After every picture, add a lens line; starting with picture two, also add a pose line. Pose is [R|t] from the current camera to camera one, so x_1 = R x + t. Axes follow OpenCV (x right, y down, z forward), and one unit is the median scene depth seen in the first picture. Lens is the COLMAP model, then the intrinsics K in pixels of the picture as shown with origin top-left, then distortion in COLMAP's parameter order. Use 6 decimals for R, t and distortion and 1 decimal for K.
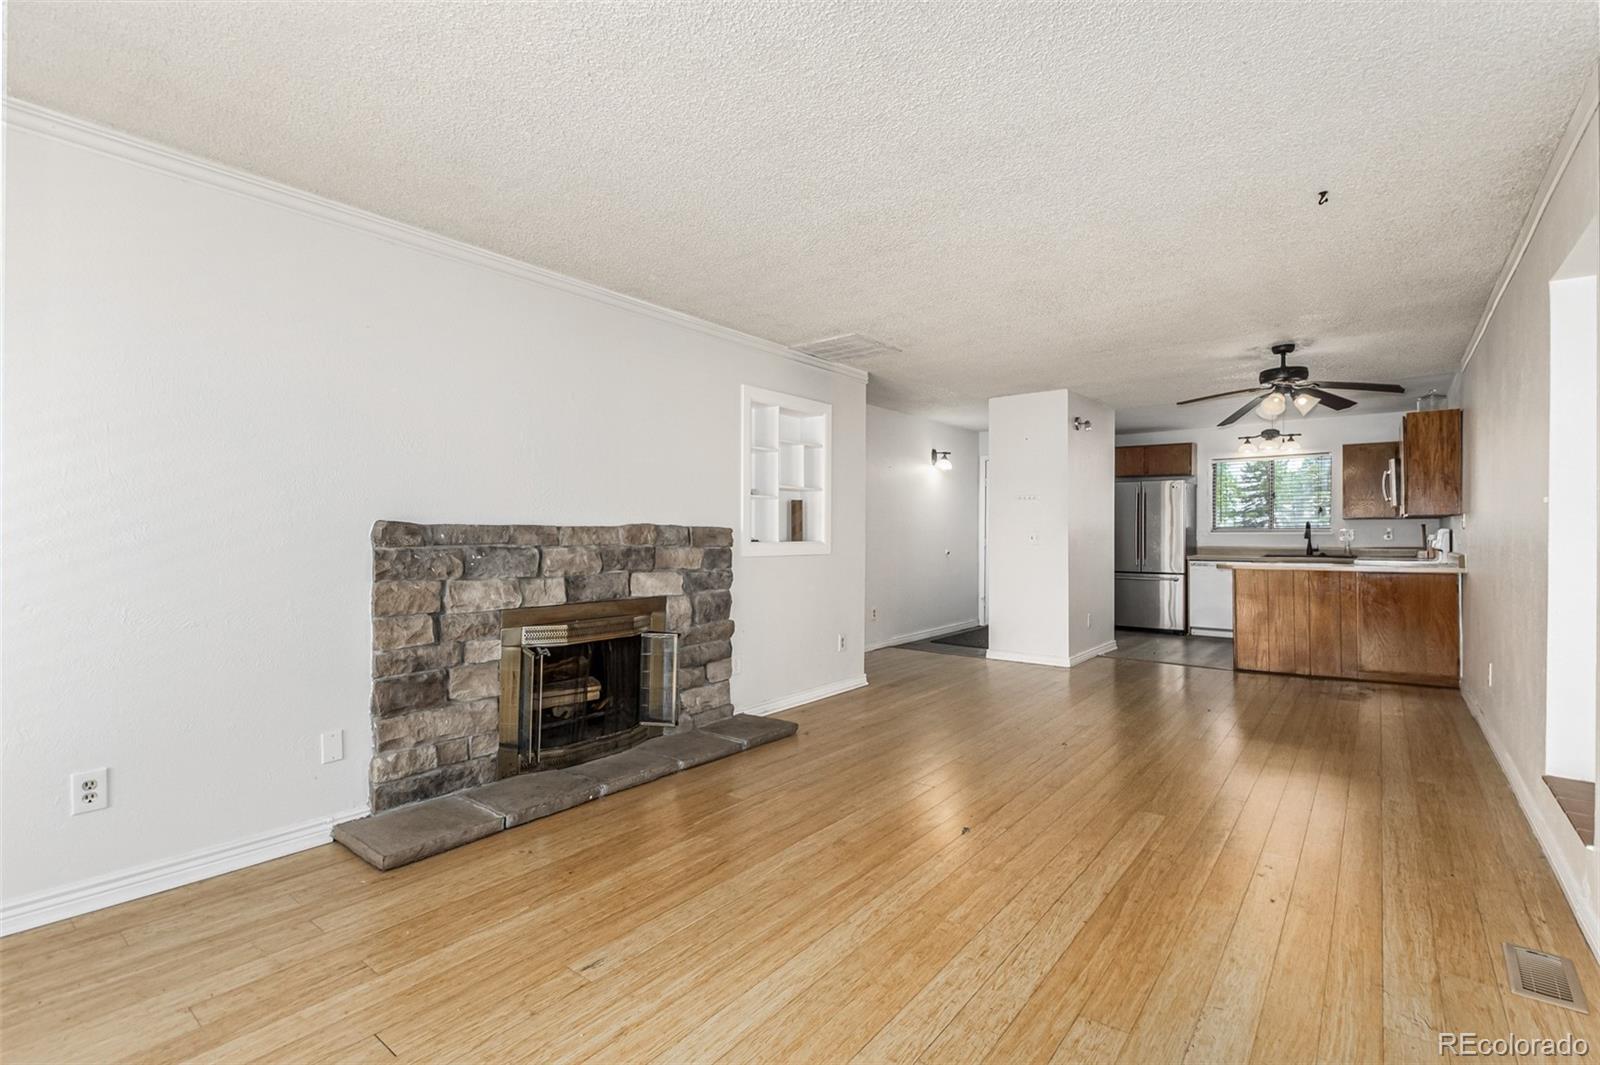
lens RADIAL K [[737.5, 0, 807.6], [0, 737.5, 531.0], [0, 0, 1]] dist [0.001294, 0.000064]
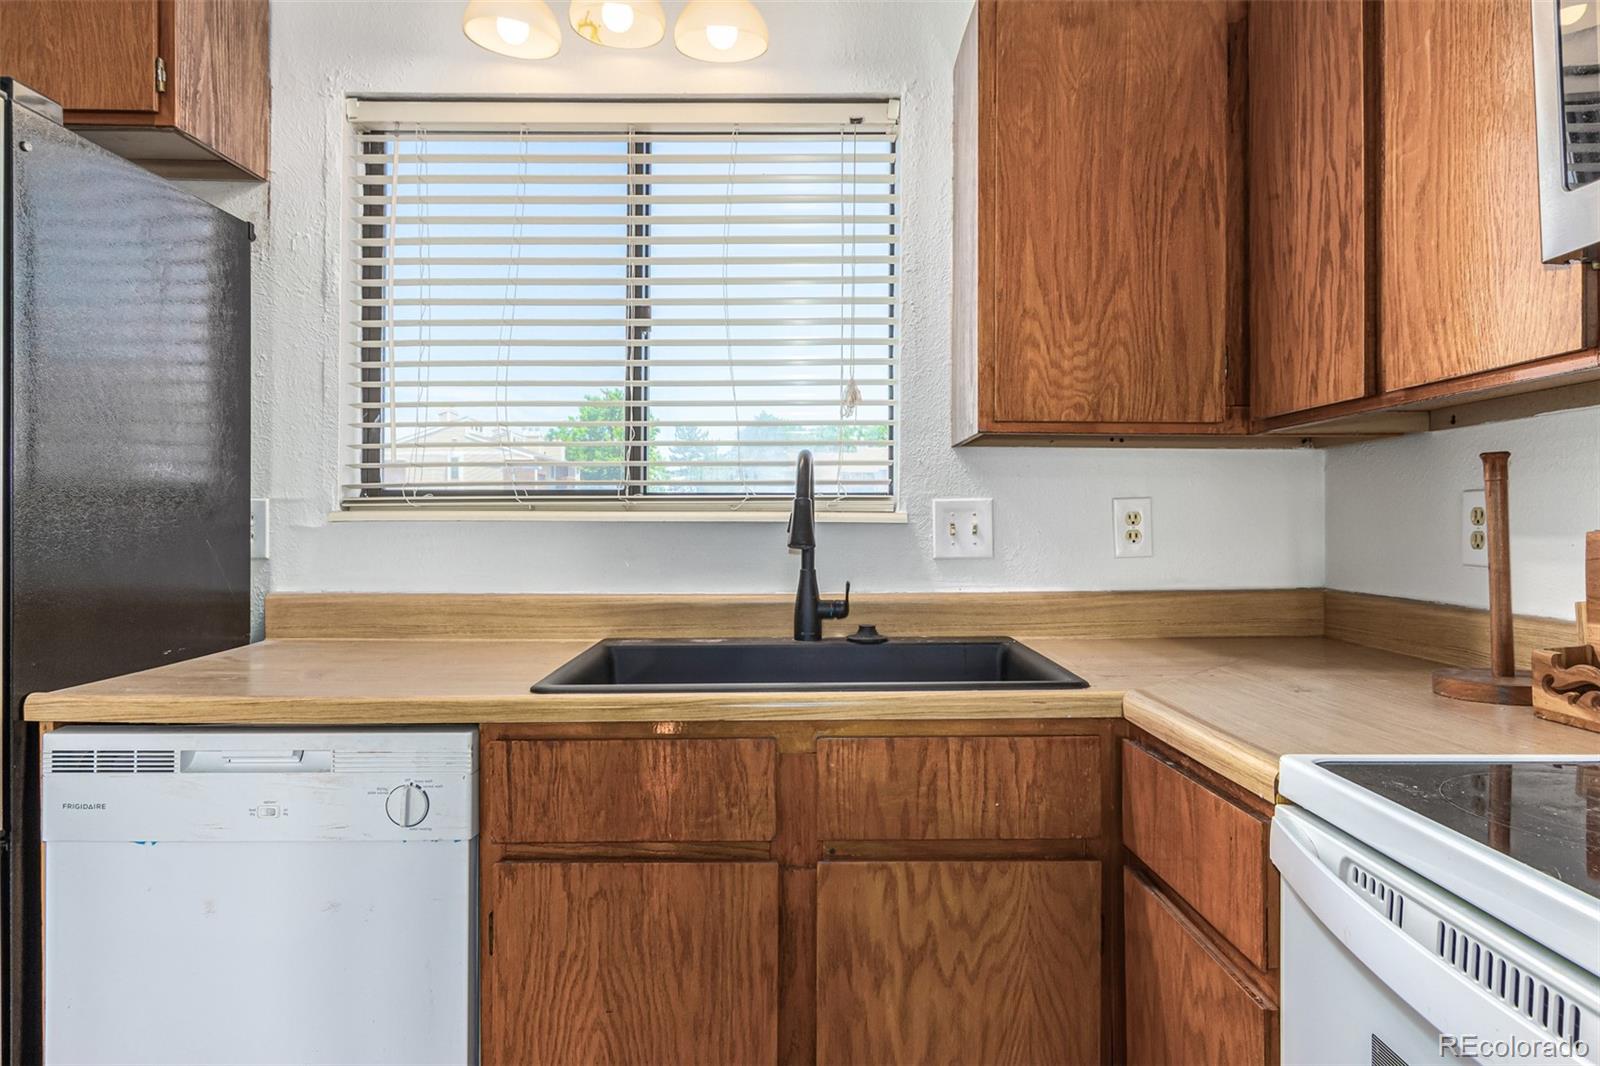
lens RADIAL K [[962.5, 0, 810.6], [0, 962.5, 523.9], [0, 0, 1]] dist [0.003110, 0.000375]
pose [[0.781500, -0.000221, 0.623905, 1.240464], [-0.002308, 0.999992, 0.003245, 0.009573], [-0.623901, -0.003976, 0.781494, 1.894728]]
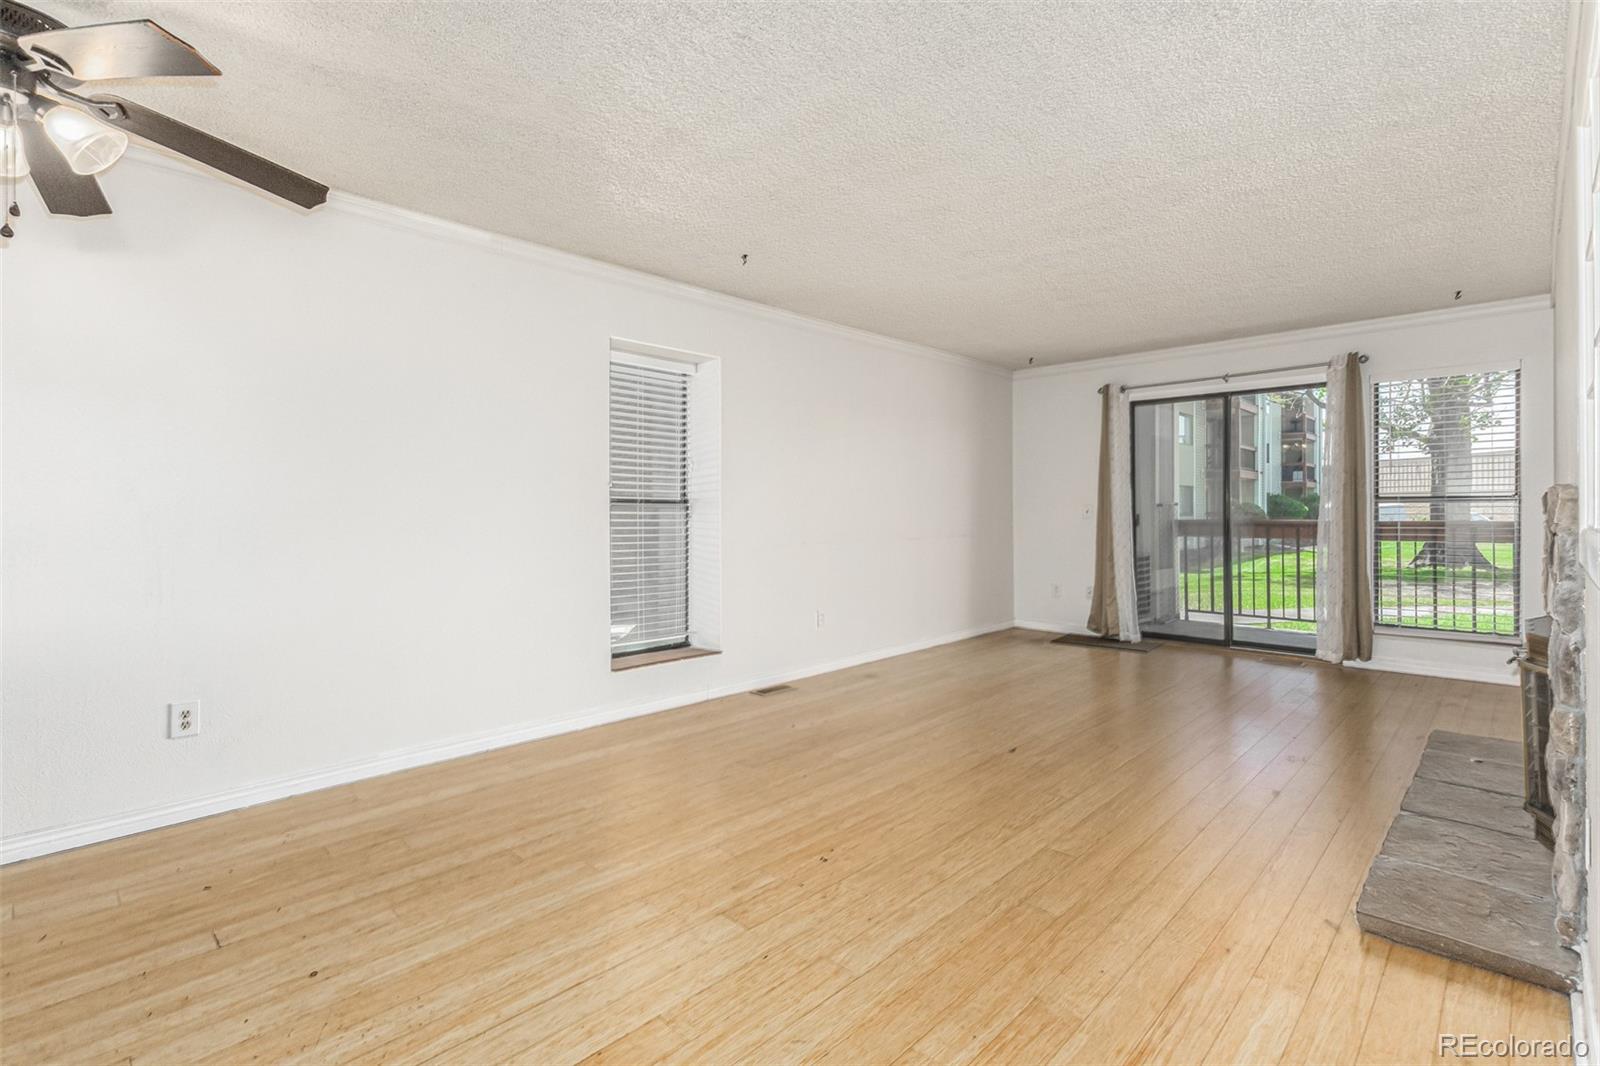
lens RADIAL K [[734.4, 0, 819.3], [0, 734.4, 499.3], [0, 0, 1]] dist [0.003263, 0.000184]
pose [[-0.995420, 0.003381, 0.095533, 0.344988], [0.002011, 0.999894, -0.014429, 0.010571], [-0.095572, -0.014171, -0.995322, 1.865890]]
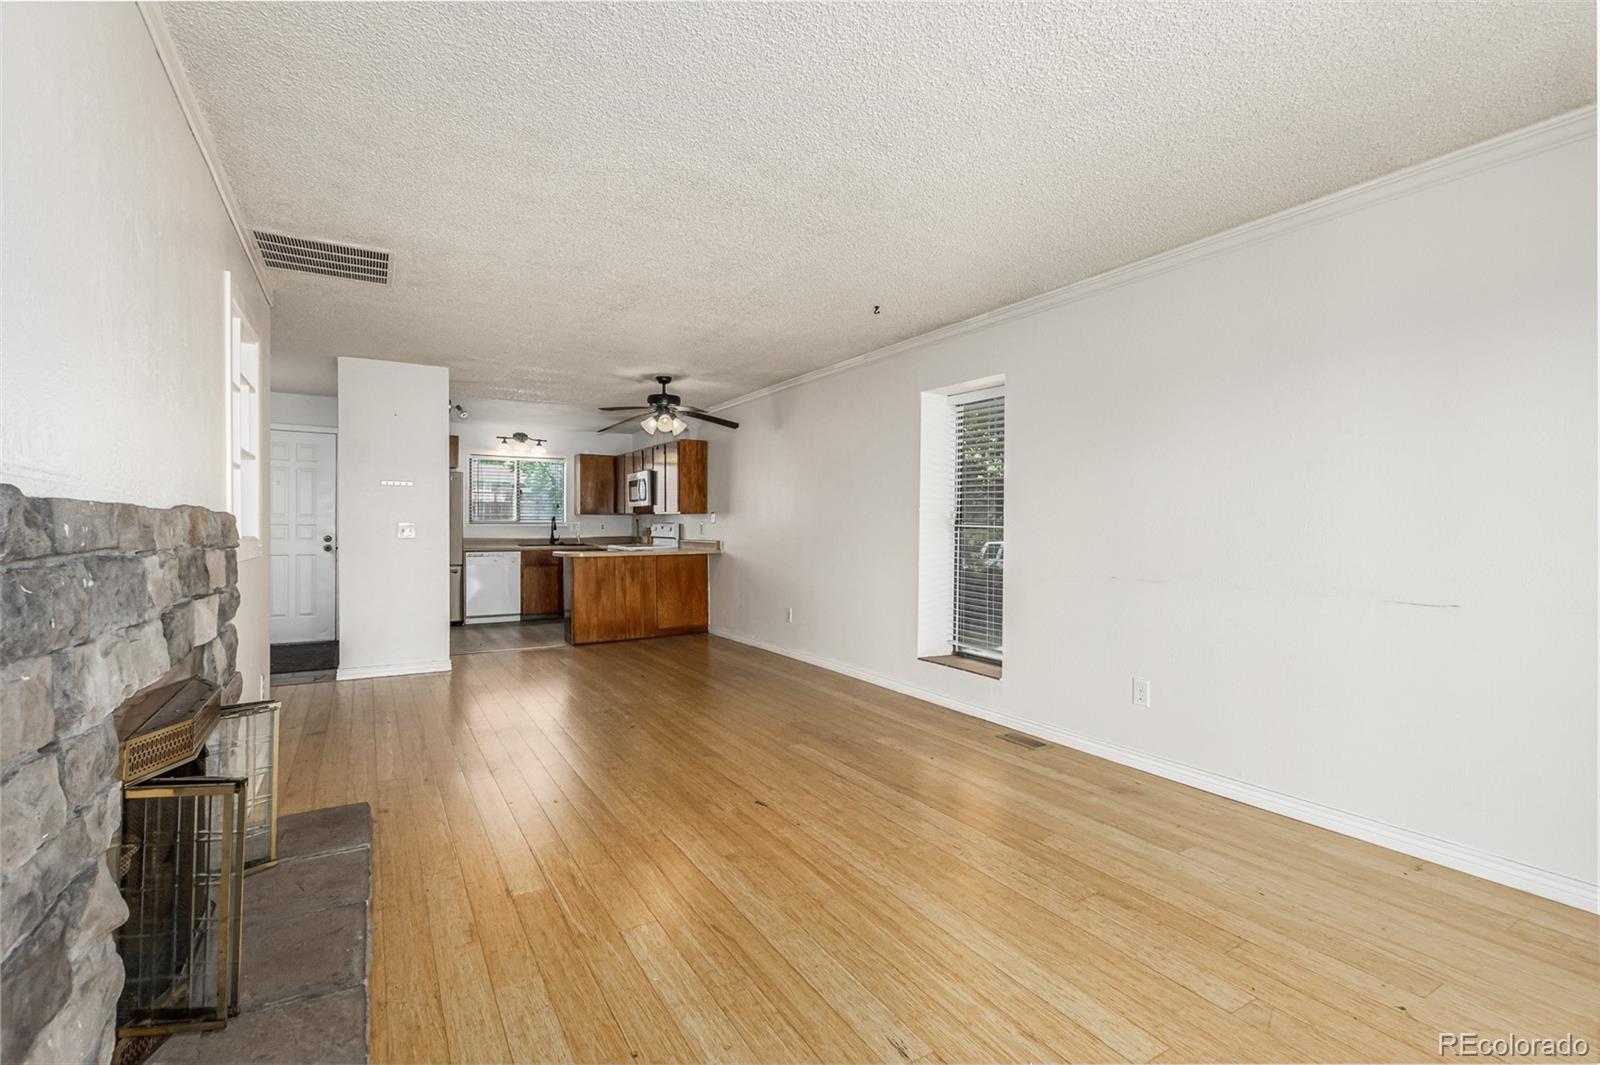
lens RADIAL K [[735.7, 0, 808.5], [0, 735.7, 524.4], [0, 0, 1]] dist [0.002851, 0.000064]
pose [[0.353692, 0.003534, 0.935355, -0.637774], [-0.005830, 0.999982, -0.001573, 0.001636], [-0.935344, -0.004897, 0.353706, 0.466822]]
